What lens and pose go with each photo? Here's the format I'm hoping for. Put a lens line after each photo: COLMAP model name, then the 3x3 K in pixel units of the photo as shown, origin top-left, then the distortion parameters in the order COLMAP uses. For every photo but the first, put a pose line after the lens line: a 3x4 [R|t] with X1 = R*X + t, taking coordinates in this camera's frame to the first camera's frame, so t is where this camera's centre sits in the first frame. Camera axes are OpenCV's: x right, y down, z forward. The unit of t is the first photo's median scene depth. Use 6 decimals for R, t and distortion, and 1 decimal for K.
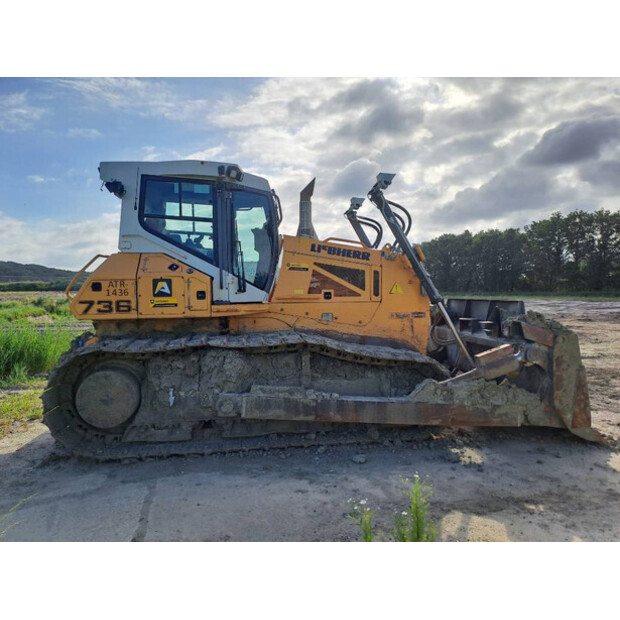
lens RADIAL K [[464.4, 0, 295.4], [0, 464.4, 310.0], [0, 0, 1]] dist [0.085073, -0.096302]
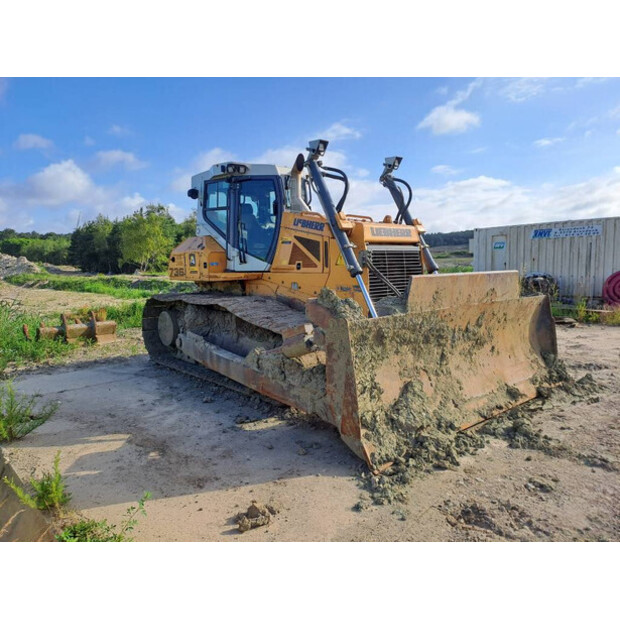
lens RADIAL K [[464.4, 0, 295.4], [0, 464.4, 310.0], [0, 0, 1]] dist [0.085073, -0.096302]
pose [[0.537597, 0.088512, -0.838543, 1.075912], [-0.026362, 0.995753, 0.088205, -0.027515], [0.842789, -0.025313, 0.537648, 0.452912]]
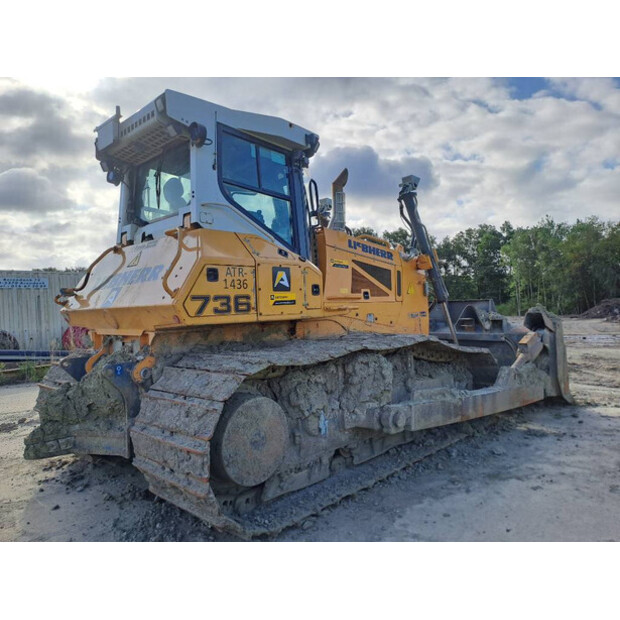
lens RADIAL K [[464.4, 0, 295.4], [0, 464.4, 310.0], [0, 0, 1]] dist [0.085073, -0.096302]
pose [[0.787382, -0.017241, 0.616224, -0.684268], [0.050262, 0.998076, -0.036299, 0.028057], [-0.614413, 0.059554, 0.786734, 0.385684]]
